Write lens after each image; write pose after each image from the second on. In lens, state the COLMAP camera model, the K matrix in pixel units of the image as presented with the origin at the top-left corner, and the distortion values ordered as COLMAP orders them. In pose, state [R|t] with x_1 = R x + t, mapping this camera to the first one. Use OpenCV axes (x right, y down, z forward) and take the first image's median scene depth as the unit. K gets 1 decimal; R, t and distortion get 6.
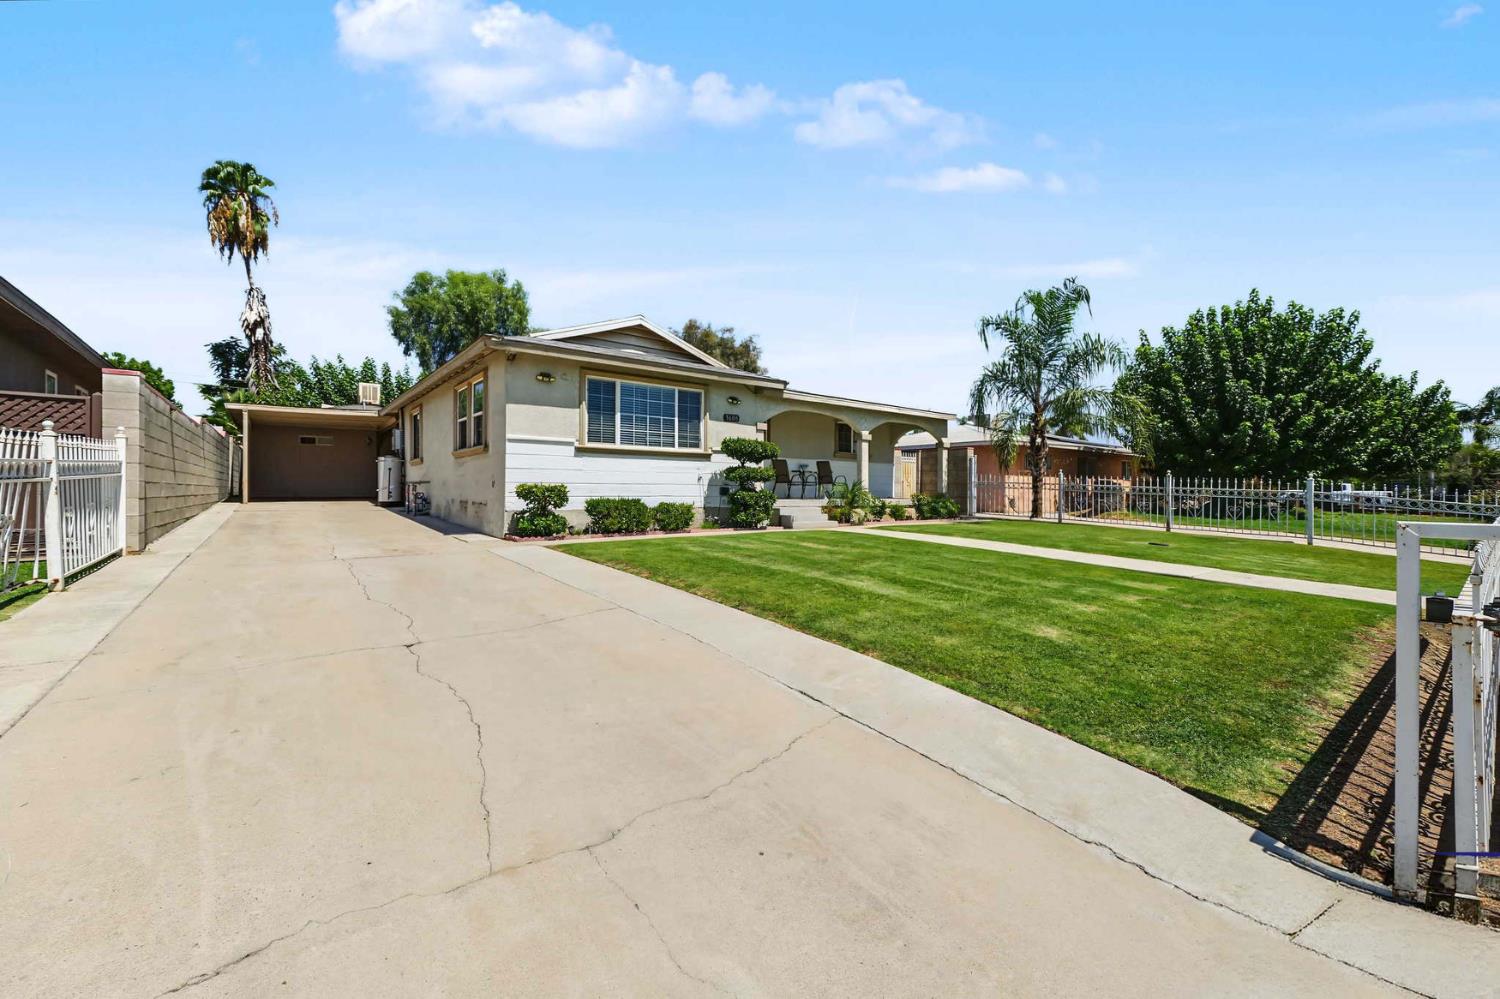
lens RADIAL K [[608.3, 0, 746.3], [0, 608.3, 497.2], [0, 0, 1]] dist [-0.002167, 0.000159]
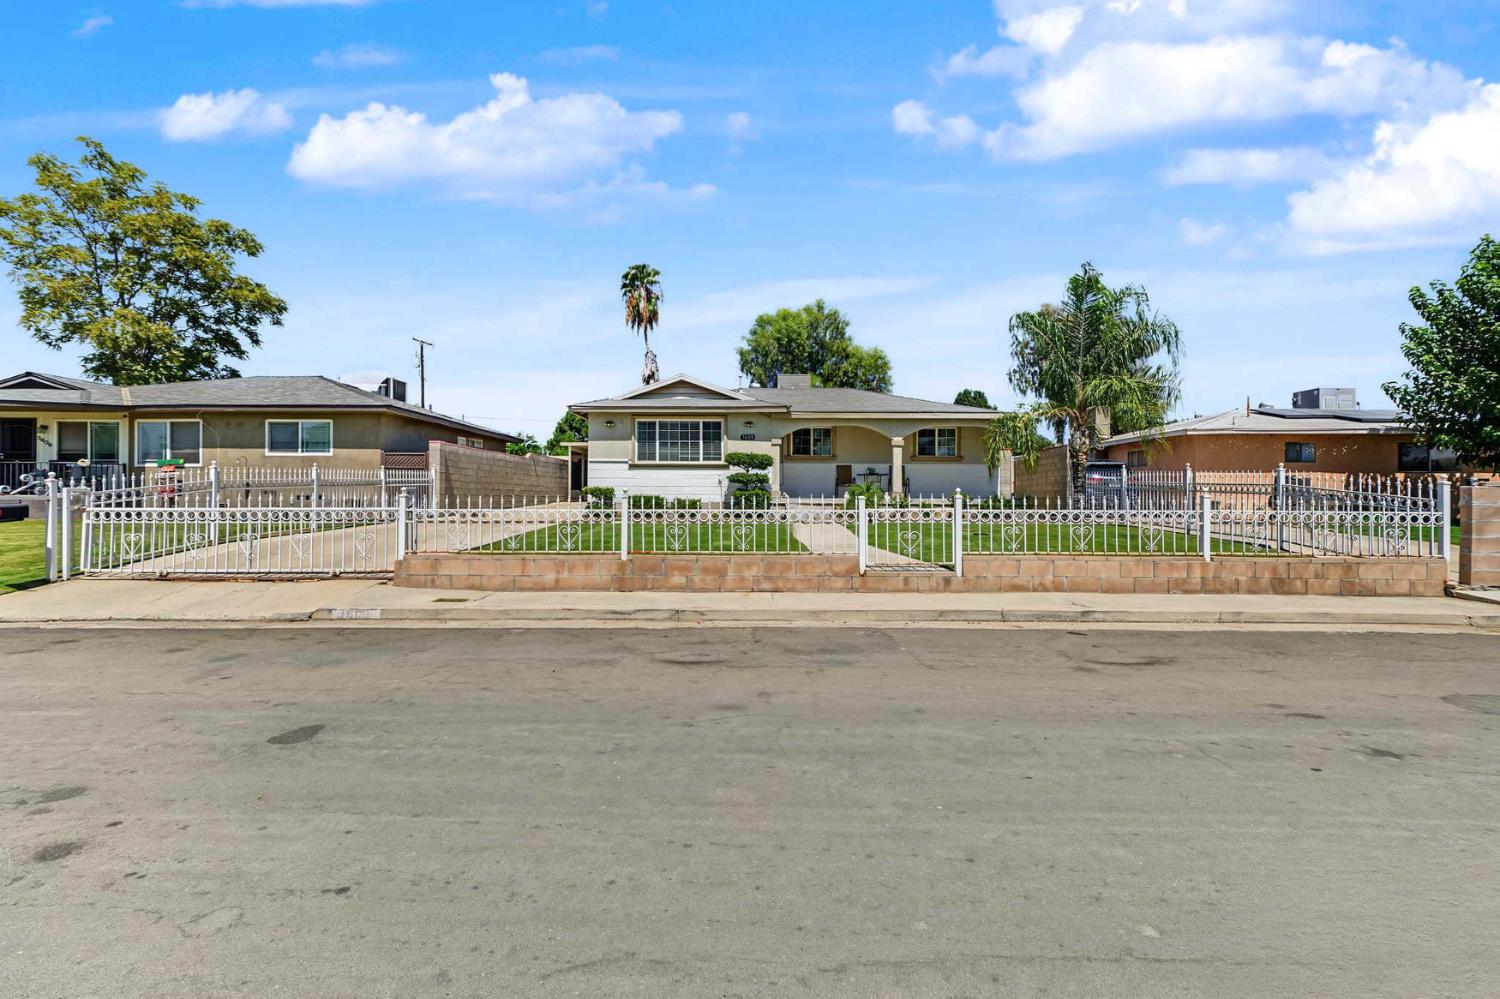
lens RADIAL K [[683.9, 0, 744.0], [0, 683.9, 503.7], [0, 0, 1]] dist [0.001822, 0.000051]
pose [[0.776534, 0.000676, -0.630075, 0.951119], [-0.006044, 0.999961, -0.006376, 0.028492], [0.630046, 0.008759, 0.776508, -0.190110]]
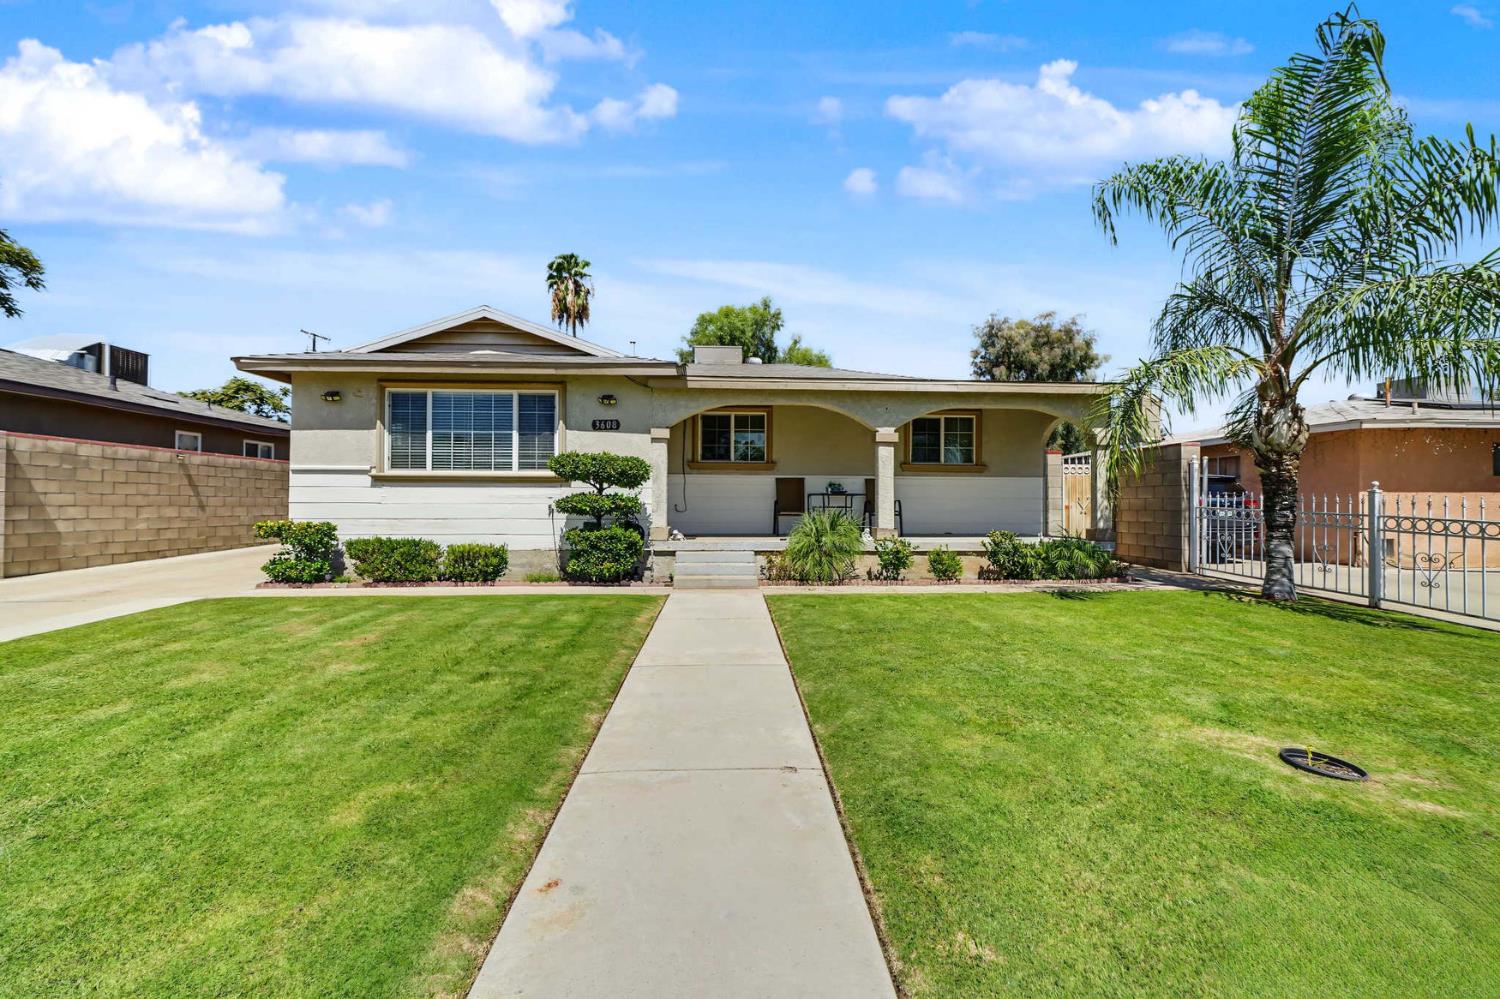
lens RADIAL K [[608.3, 0, 746.3], [0, 608.3, 497.2], [0, 0, 1]] dist [-0.002167, 0.000159]
pose [[0.817289, -0.012386, -0.576095, 0.530630], [-0.004427, 0.999604, -0.027772, -0.027536], [0.576211, 0.025248, 0.816911, 0.530315]]
